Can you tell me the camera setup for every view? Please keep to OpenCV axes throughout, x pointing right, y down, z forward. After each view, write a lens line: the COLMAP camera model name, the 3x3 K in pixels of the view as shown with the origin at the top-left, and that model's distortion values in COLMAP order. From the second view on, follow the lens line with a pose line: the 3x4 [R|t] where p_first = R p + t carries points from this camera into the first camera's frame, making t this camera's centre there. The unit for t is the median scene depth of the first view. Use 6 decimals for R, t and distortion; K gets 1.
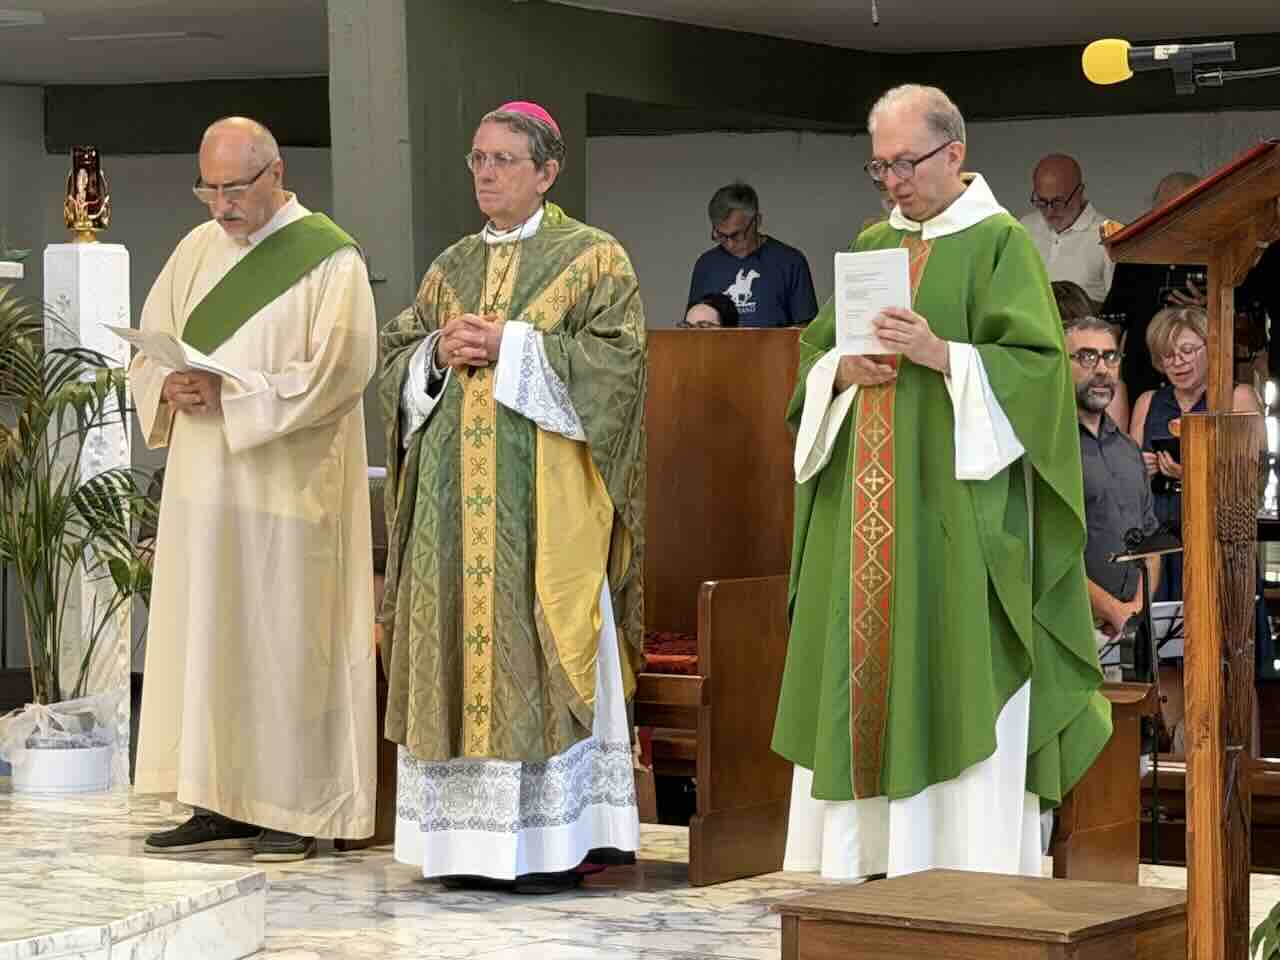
lens RADIAL K [[3666.9, 0, 640.1], [0, 3666.9, 479.2], [0, 0, 1]] dist [-0.026690, 0.000000]
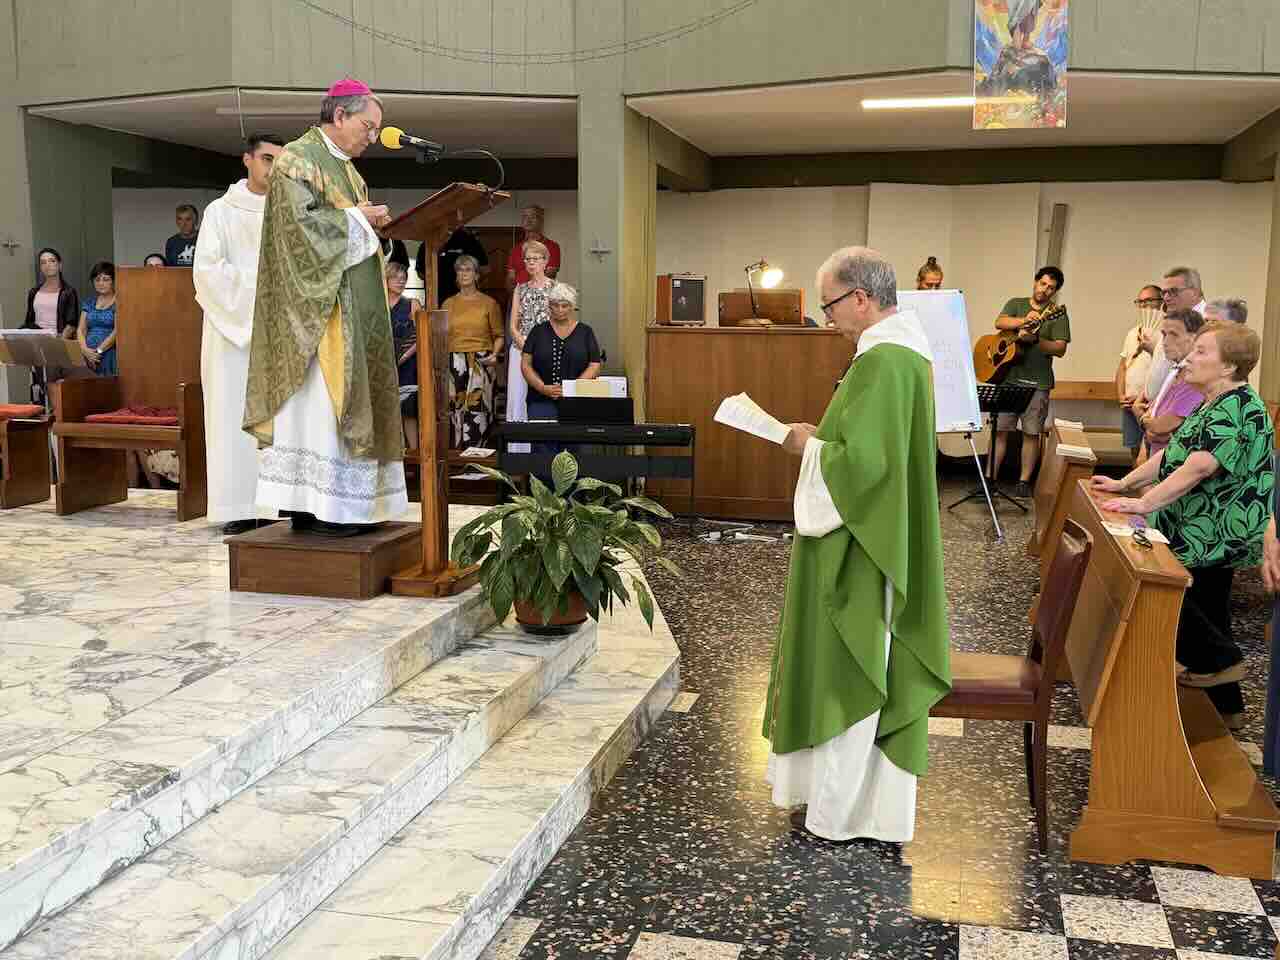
lens RADIAL K [[1378.4, 0, 643.0], [0, 1378.4, 477.2], [0, 0, 1]] dist [0.042023, 0.000000]
pose [[0.941252, -0.035398, 0.335846, -0.002197], [0.000540, 0.994648, 0.103320, -0.002255], [-0.337706, -0.097069, 0.936233, 0.129228]]
